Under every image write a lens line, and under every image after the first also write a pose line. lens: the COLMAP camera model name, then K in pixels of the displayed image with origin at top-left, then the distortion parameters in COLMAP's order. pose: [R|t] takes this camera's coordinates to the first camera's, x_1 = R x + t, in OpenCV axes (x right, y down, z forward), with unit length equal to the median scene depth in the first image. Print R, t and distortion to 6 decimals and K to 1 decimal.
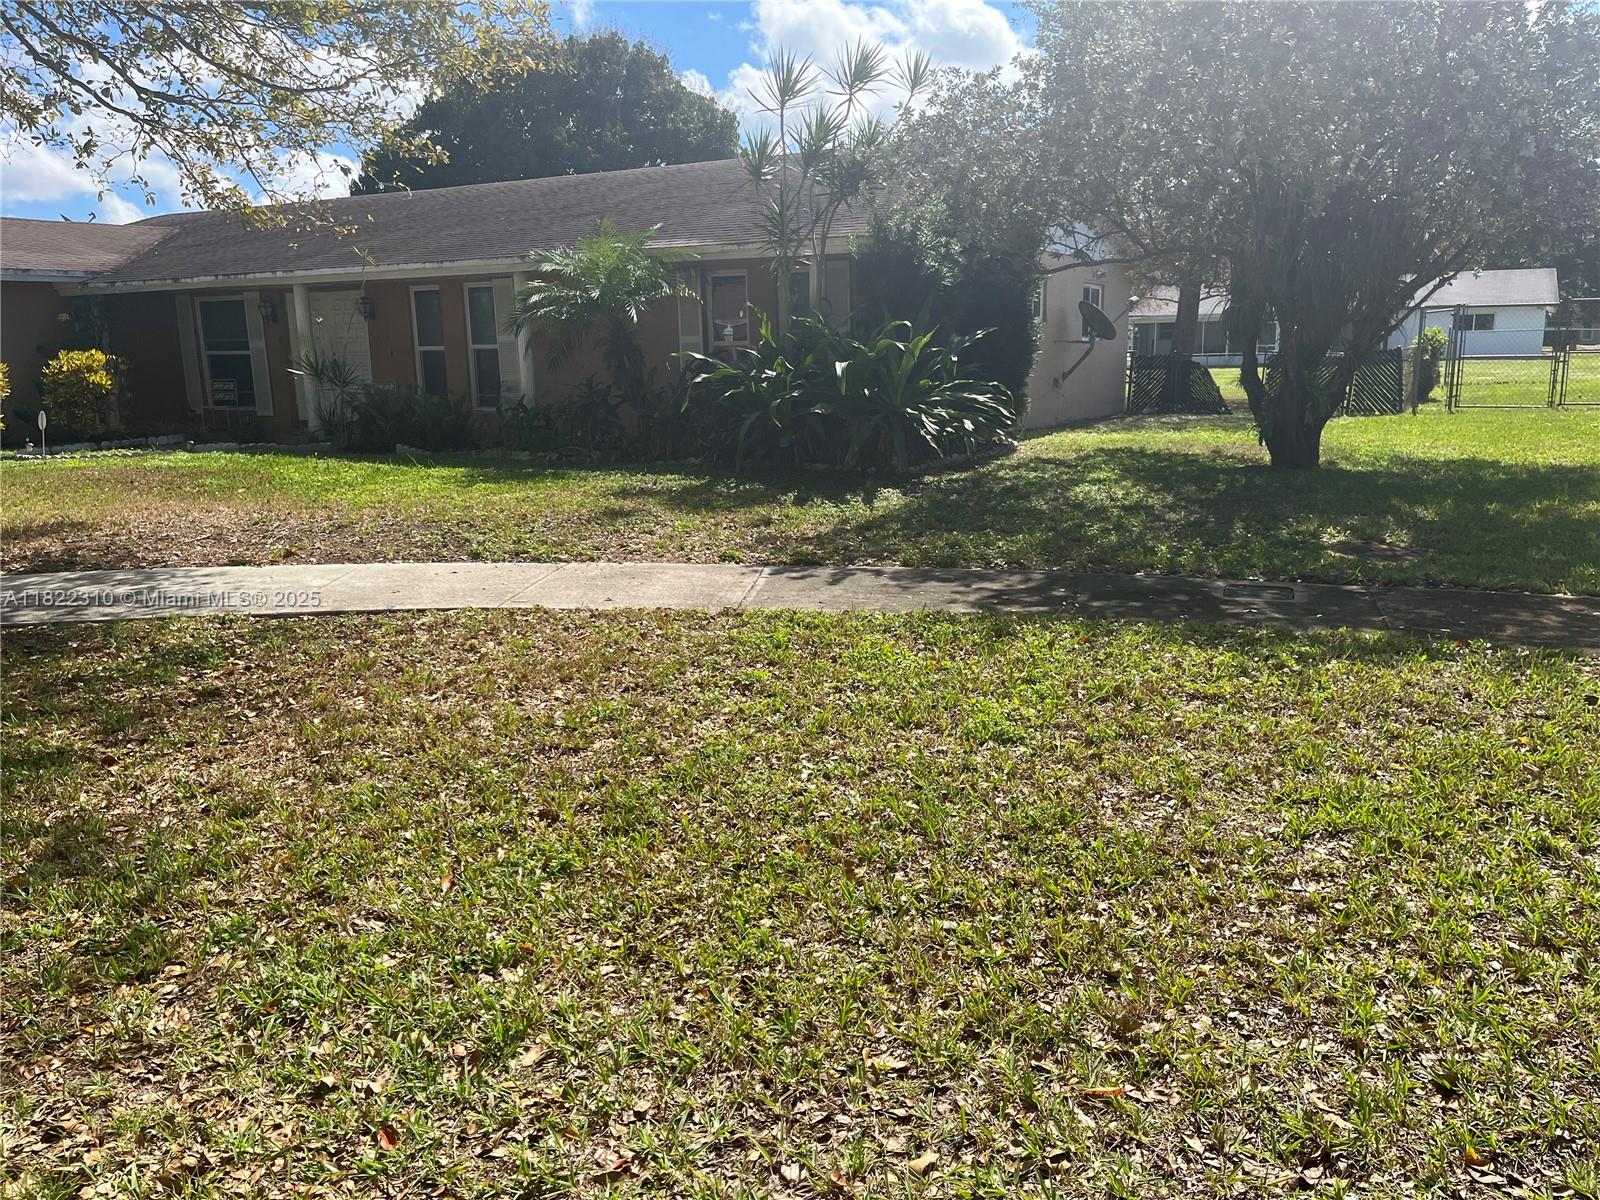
lens RADIAL K [[1203.2, 0, 808.9], [0, 1203.2, 606.4], [0, 0, 1]] dist [0.067776, -0.090555]
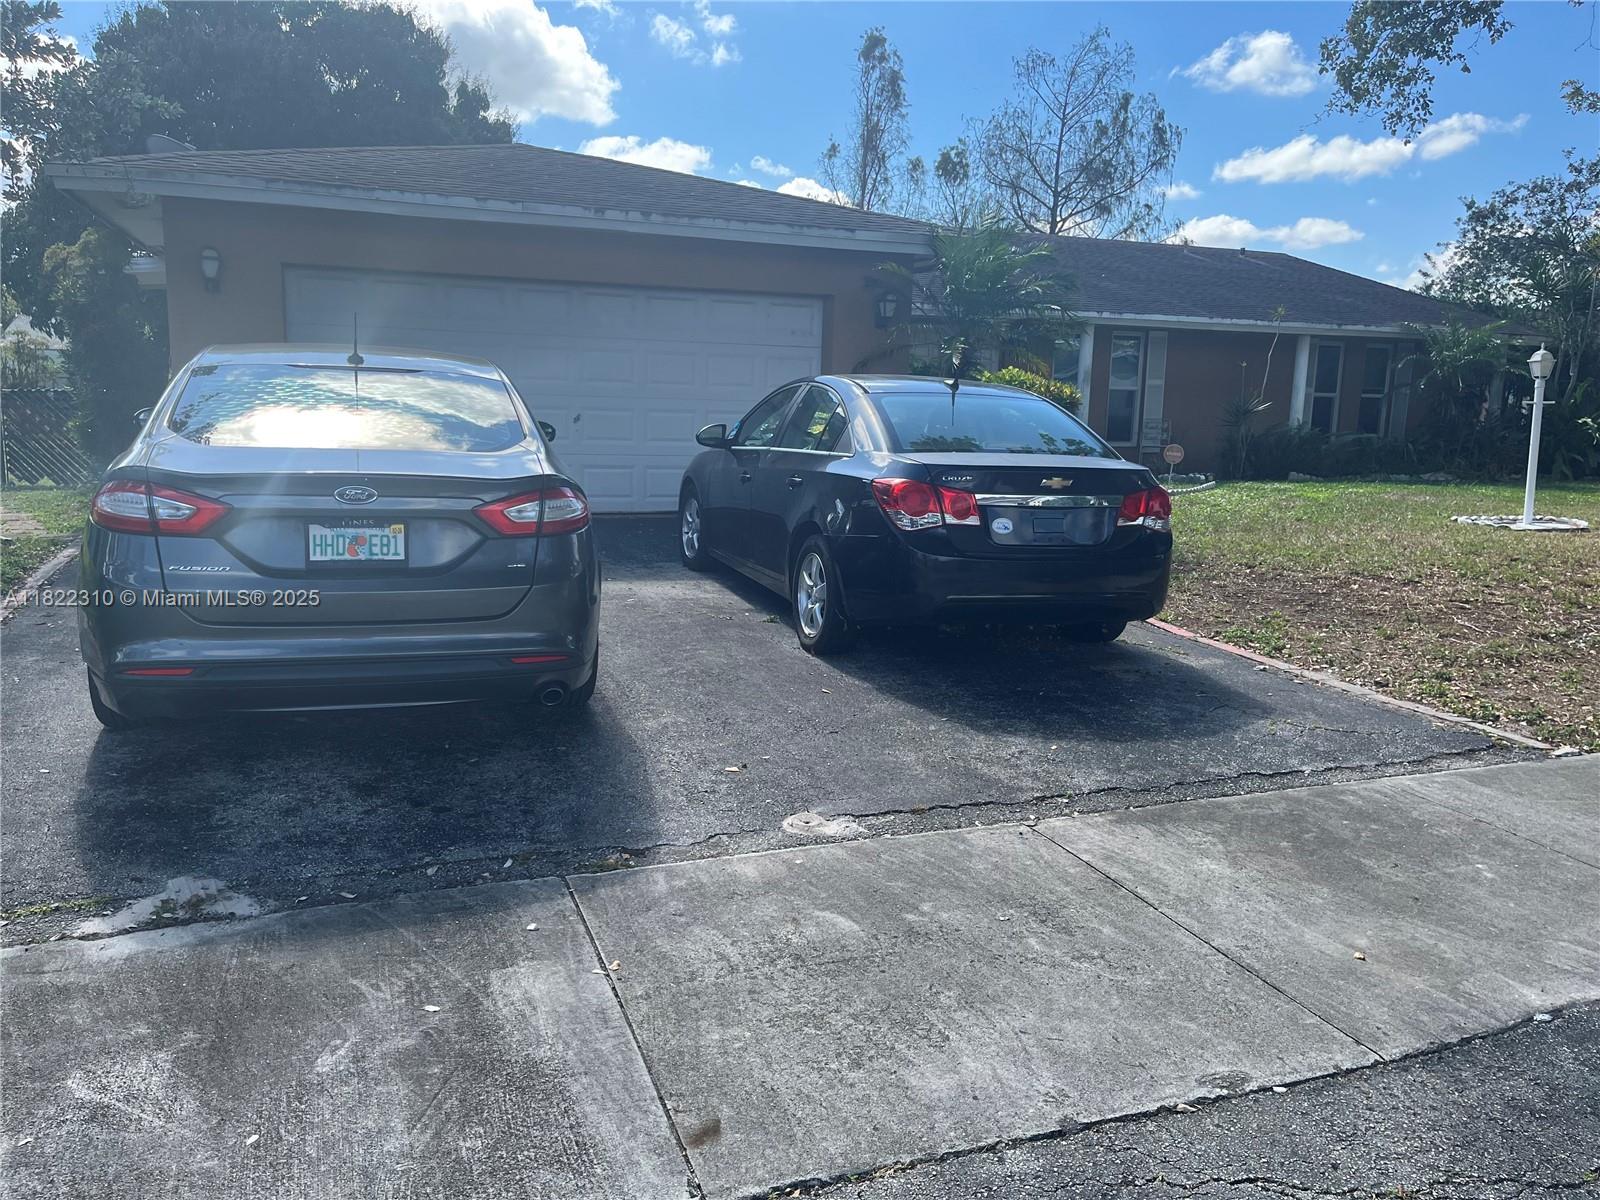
lens RADIAL K [[1199.8, 0, 802.0], [0, 1199.8, 621.1], [0, 0, 1]] dist [0.047386, -0.054504]
pose [[0.660428, -0.105602, 0.743427, -3.054627], [0.115959, 0.992528, 0.037974, -0.182116], [-0.741882, 0.061128, 0.667739, 1.144319]]
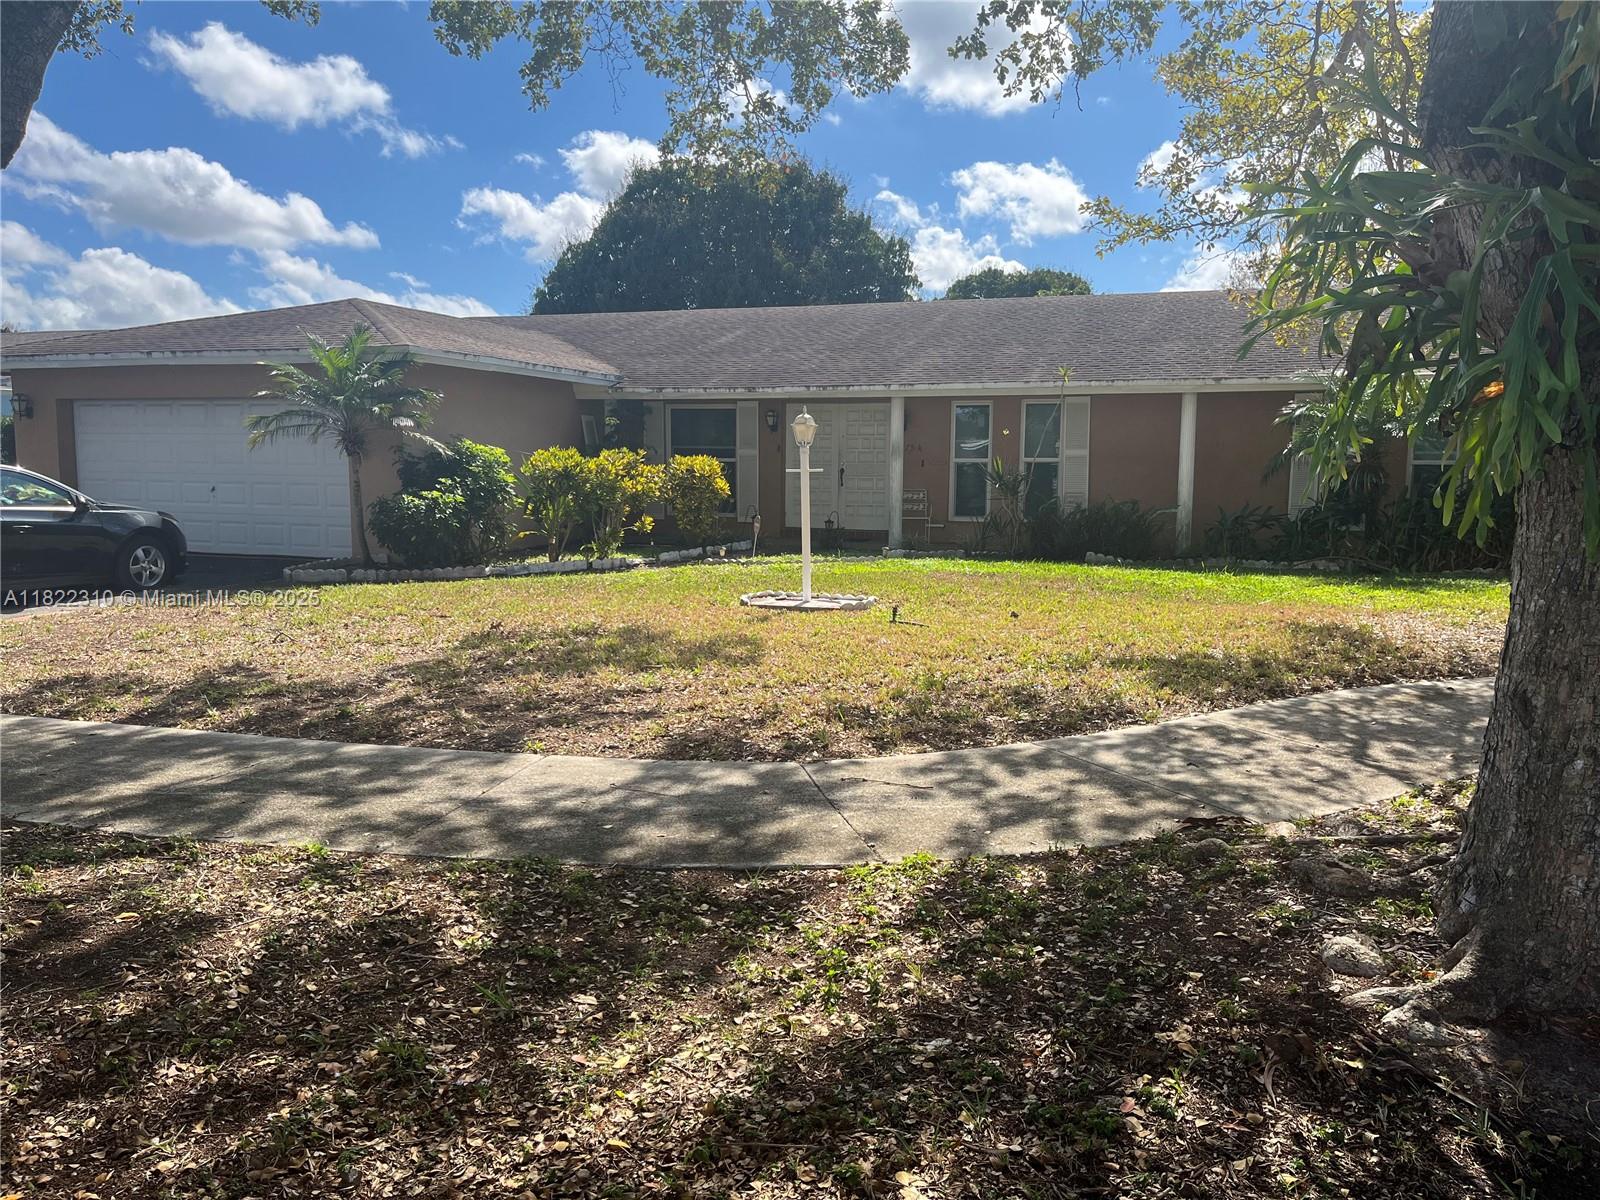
lens RADIAL K [[1203.2, 0, 808.9], [0, 1203.2, 606.4], [0, 0, 1]] dist [0.067776, -0.090555]
pose [[0.988324, 0.007514, 0.152182, -1.445244], [0.006815, 0.995604, -0.093418, 0.012640], [-0.152215, 0.093365, 0.983928, 0.055518]]
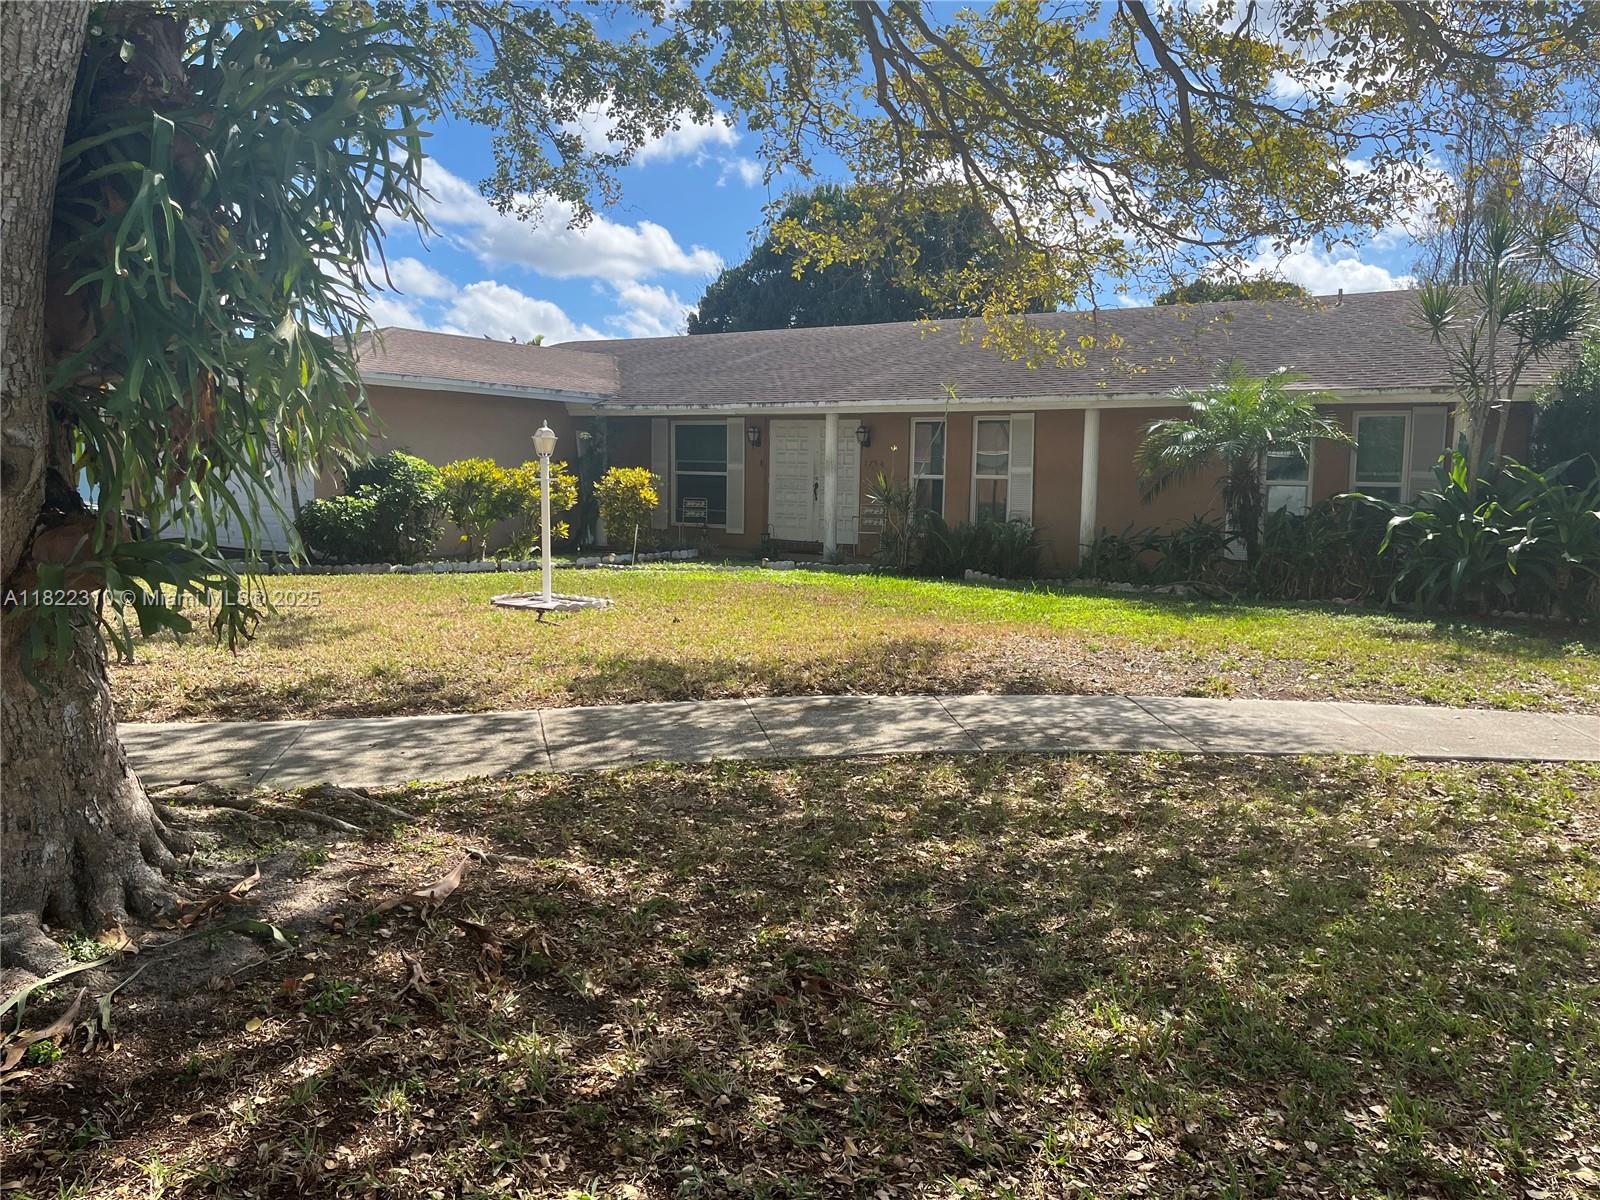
lens RADIAL K [[1203.2, 0, 808.9], [0, 1203.2, 606.4], [0, 0, 1]] dist [0.067776, -0.090555]
pose [[0.993905, 0.048757, -0.098867, -0.732267], [-0.058624, 0.993311, -0.099484, 0.012493], [0.093355, 0.104674, 0.990115, -0.038088]]
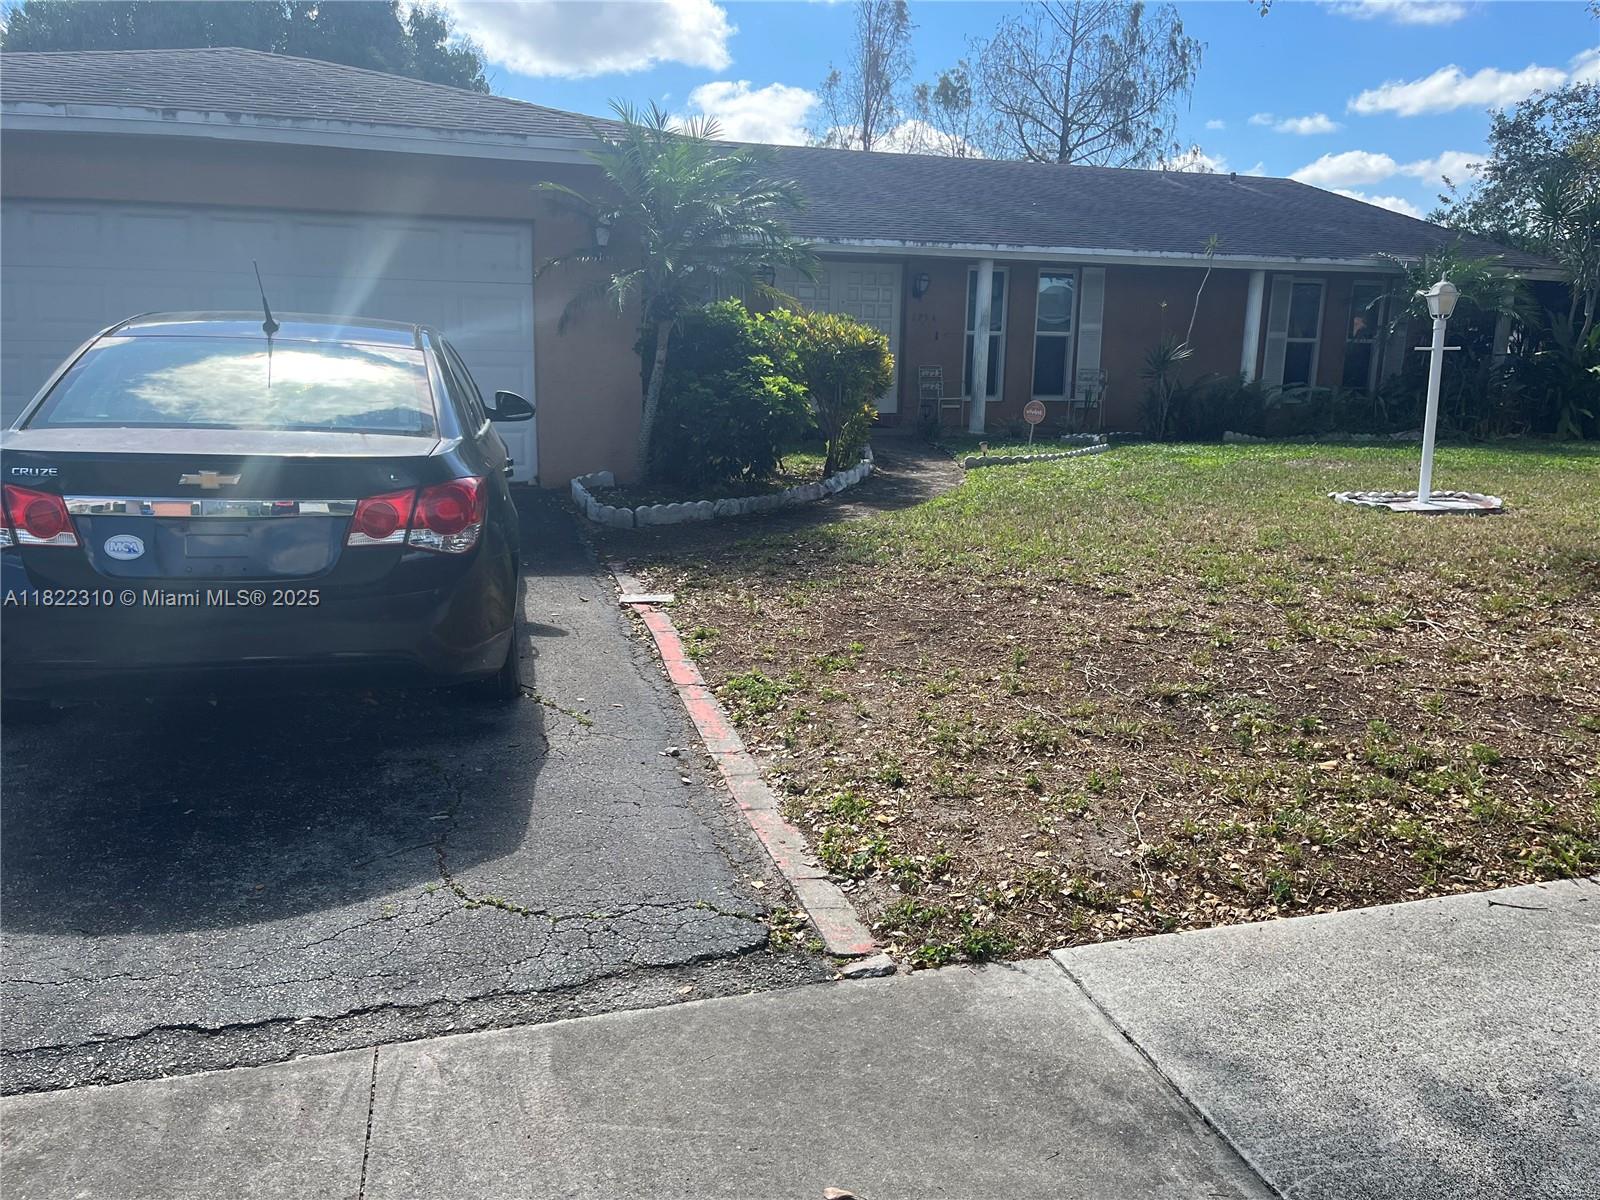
lens RADIAL K [[1203.2, 0, 808.9], [0, 1203.2, 606.4], [0, 0, 1]] dist [0.067776, -0.090555]
pose [[0.715062, -0.118854, 0.688884, -2.576955], [0.109567, 0.992316, 0.057475, -0.173395], [-0.690422, 0.034381, 0.722590, 1.022332]]
